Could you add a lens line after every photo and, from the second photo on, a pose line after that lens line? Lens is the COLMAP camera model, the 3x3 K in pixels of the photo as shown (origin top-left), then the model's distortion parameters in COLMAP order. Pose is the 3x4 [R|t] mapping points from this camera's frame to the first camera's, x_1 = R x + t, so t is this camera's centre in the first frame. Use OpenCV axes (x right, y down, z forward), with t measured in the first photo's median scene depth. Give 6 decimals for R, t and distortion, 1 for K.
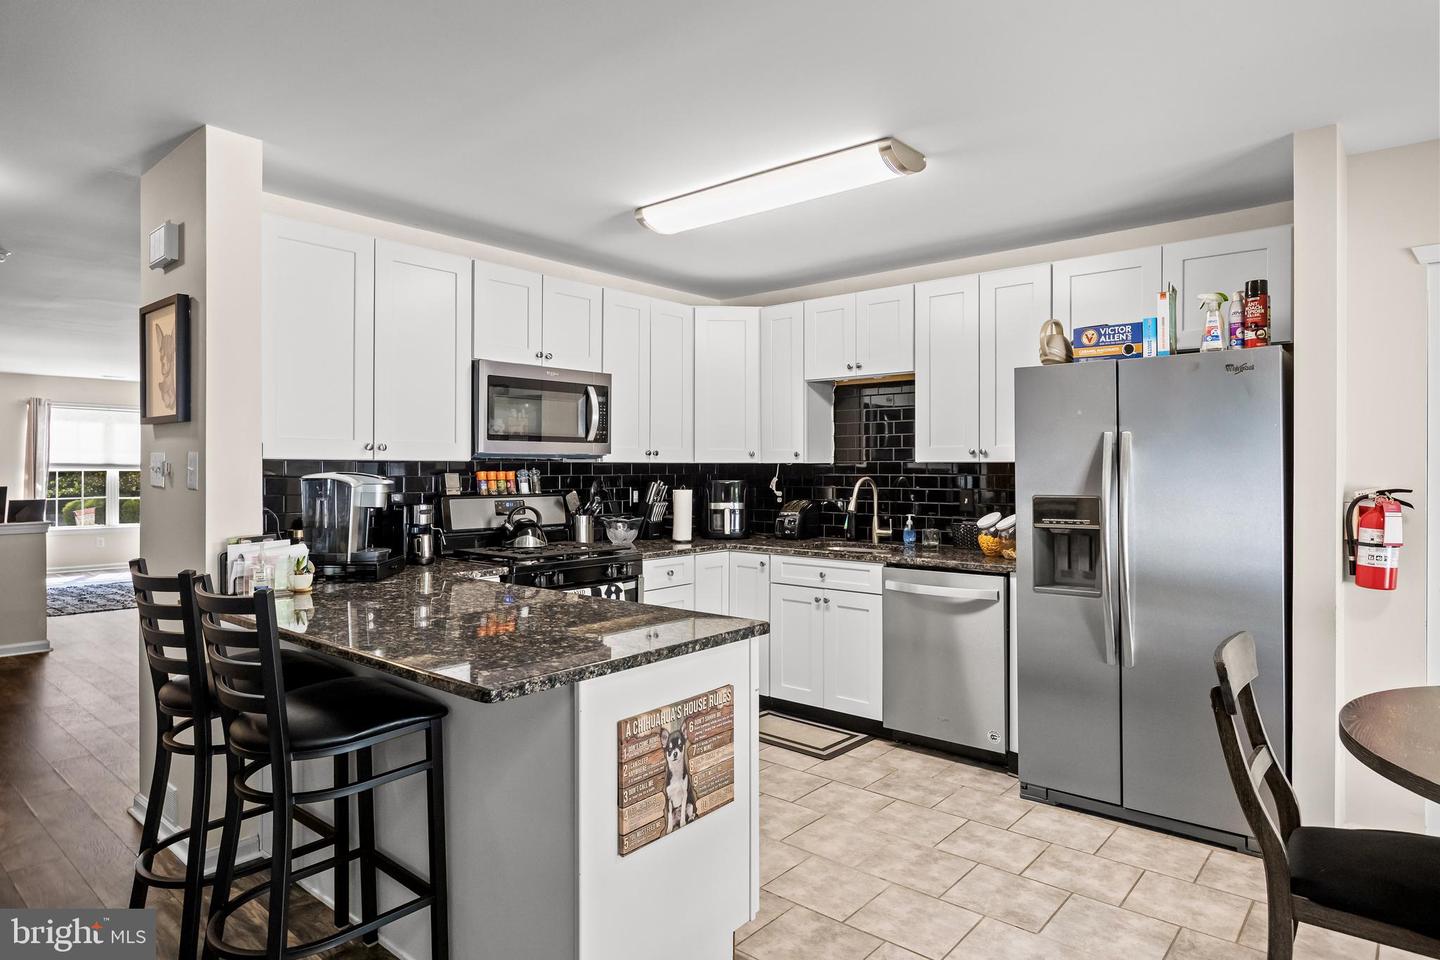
lens RADIAL K [[831.4, 0, 722.7], [0, 831.4, 472.8], [0, 0, 1]] dist [0.001921, 0.000958]
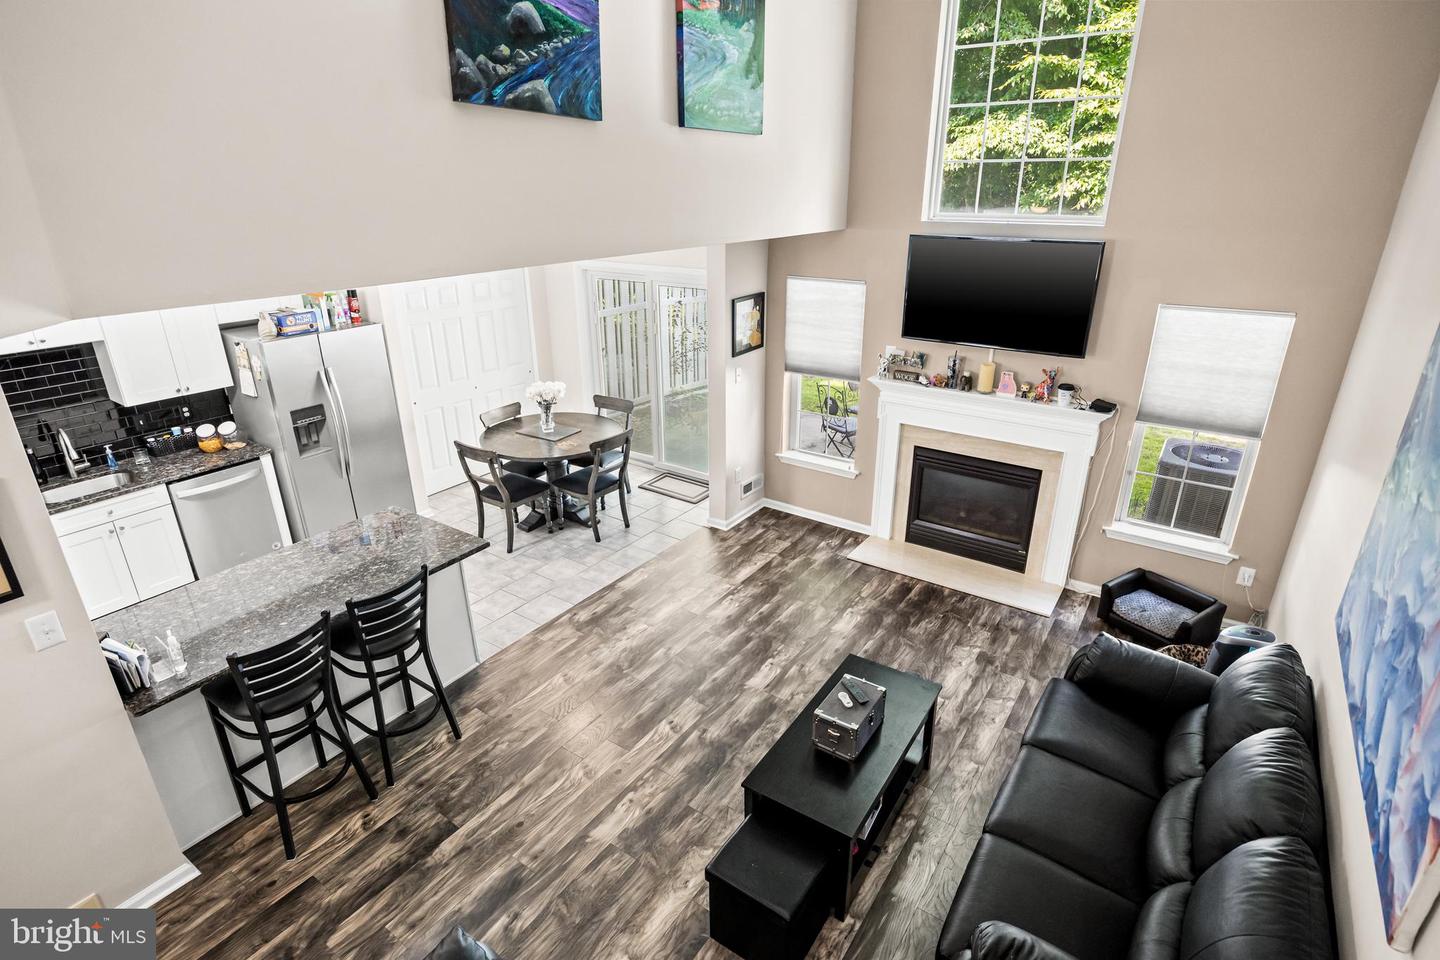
lens RADIAL K [[750.8, 0, 725.9], [0, 750.8, 474.3], [0, 0, 1]] dist [-0.000348, -0.000506]
pose [[-0.105996, -0.369531, 0.923153, -1.227699], [0.005480, 0.928152, 0.372161, -0.426537], [-0.994351, 0.044506, -0.096356, 0.193887]]
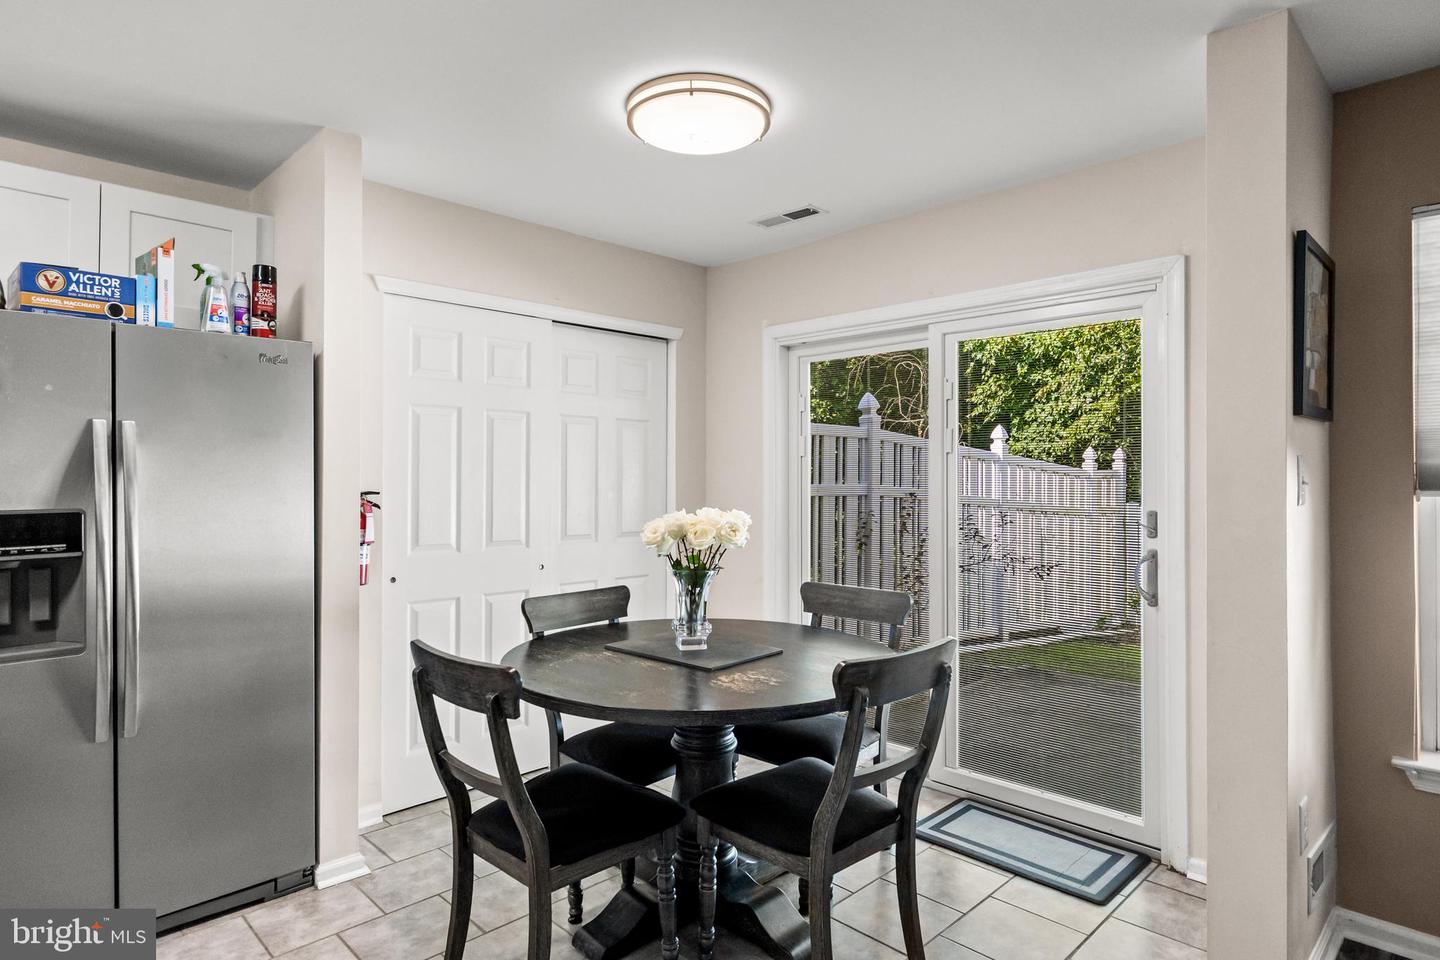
lens RADIAL K [[799.3, 0, 720.5], [0, 799.3, 466.6], [0, 0, 1]] dist [-0.000692, -0.000585]
pose [[0.081484, 0.011993, 0.996603, -0.159526], [0.003111, 0.999920, -0.012288, 0.001536], [-0.996670, 0.004102, 0.081440, 0.359938]]
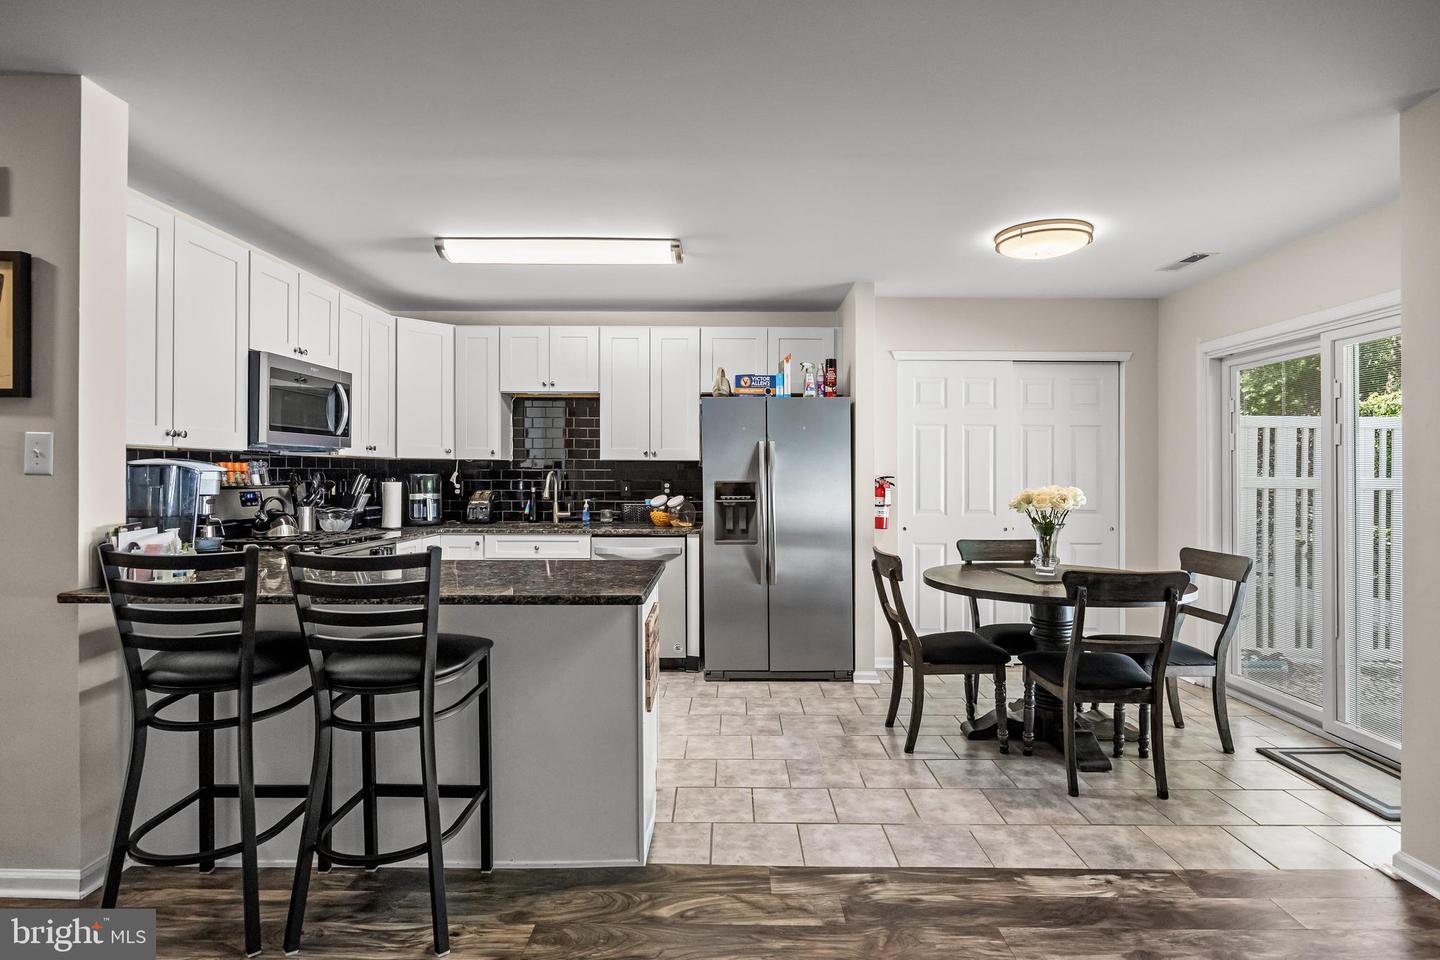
lens RADIAL K [[750.8, 0, 725.9], [0, 750.8, 474.3], [0, 0, 1]] dist [-0.000348, -0.000506]
pose [[0.765112, 0.003140, 0.643889, -0.468356], [-0.000745, 0.999992, -0.003992, 0.018124], [-0.643896, 0.002575, 0.765108, -0.066088]]
